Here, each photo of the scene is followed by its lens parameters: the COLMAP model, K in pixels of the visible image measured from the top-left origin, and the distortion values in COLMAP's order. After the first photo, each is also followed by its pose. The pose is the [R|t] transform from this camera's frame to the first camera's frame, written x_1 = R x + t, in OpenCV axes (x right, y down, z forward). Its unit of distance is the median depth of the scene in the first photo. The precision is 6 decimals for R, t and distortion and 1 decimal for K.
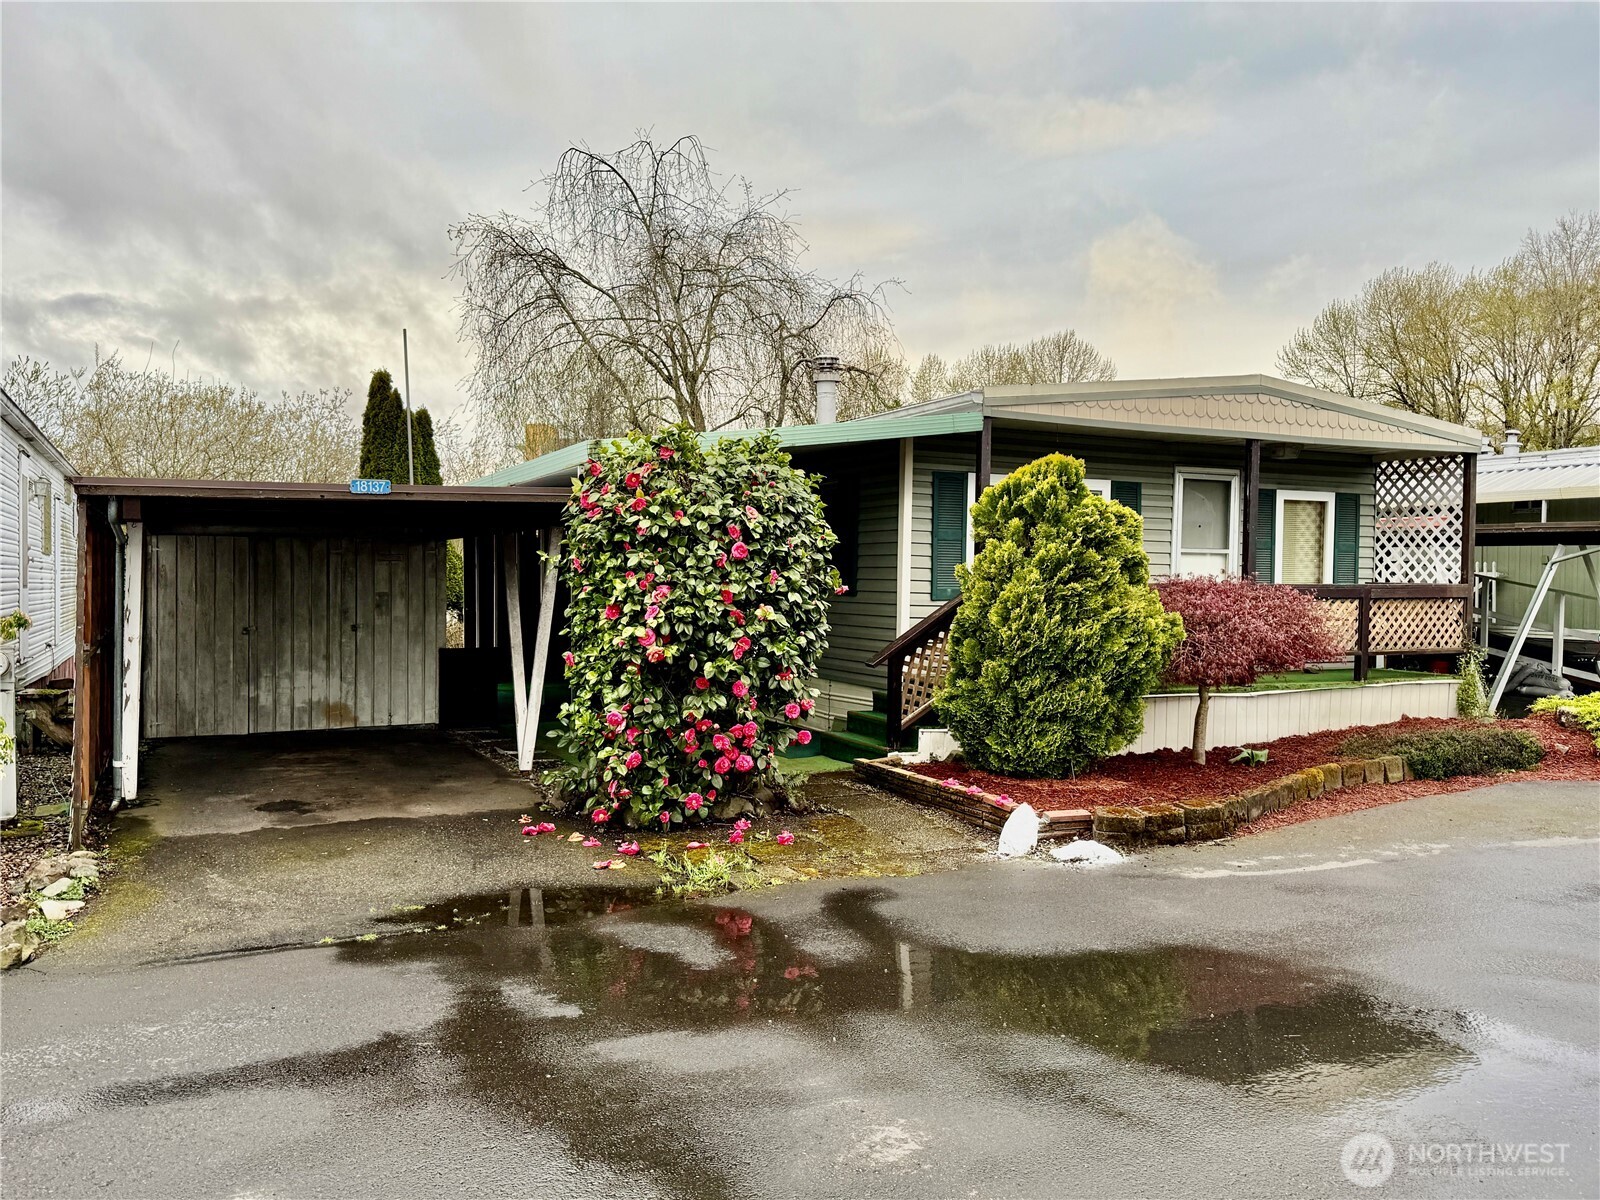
lens RADIAL K [[1265.3, 0, 797.5], [0, 1265.3, 599.8], [0, 0, 1]] dist [0.082620, -0.027339]
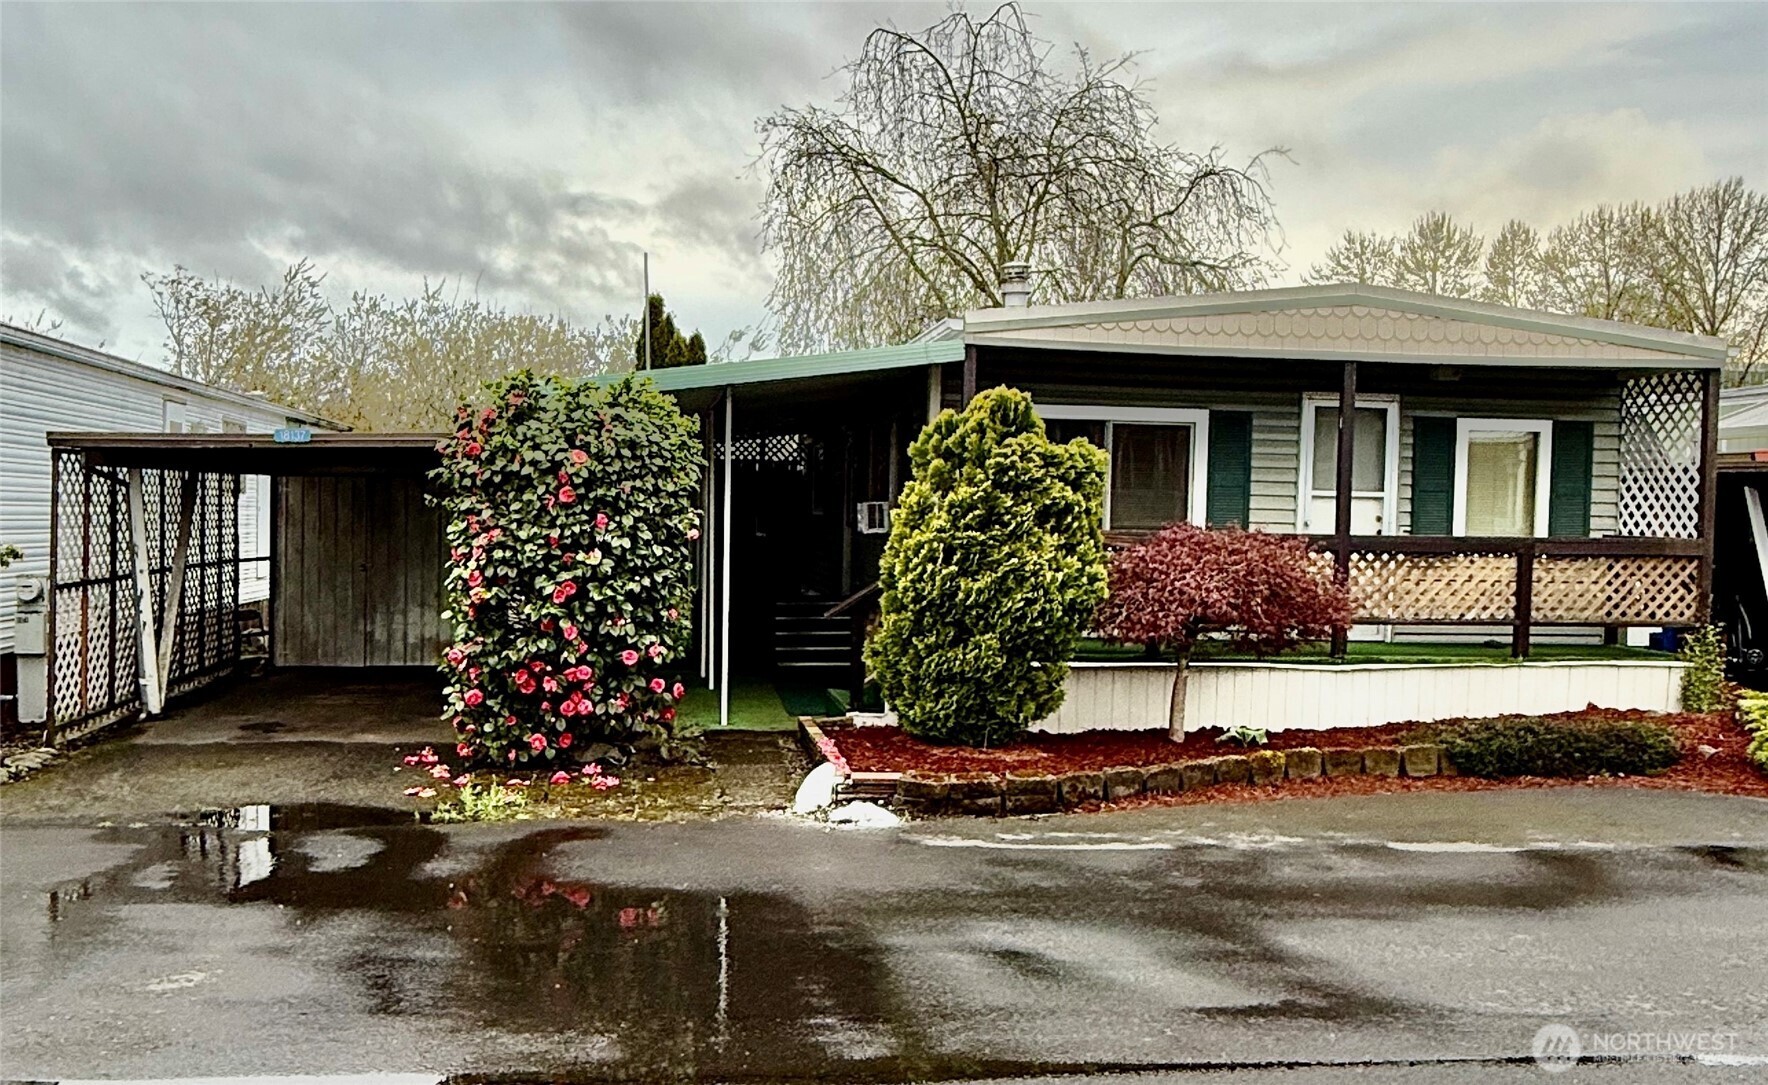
lens RADIAL K [[1610.2, 0, 883.6], [0, 1610.2, 546.0], [0, 0, 1]] dist [0.002694, 0.000000]
pose [[0.940233, 0.015464, -0.340181, 0.543793], [-0.014920, 0.999880, 0.004215, -0.006487], [0.340205, 0.001112, 0.940351, -0.103681]]
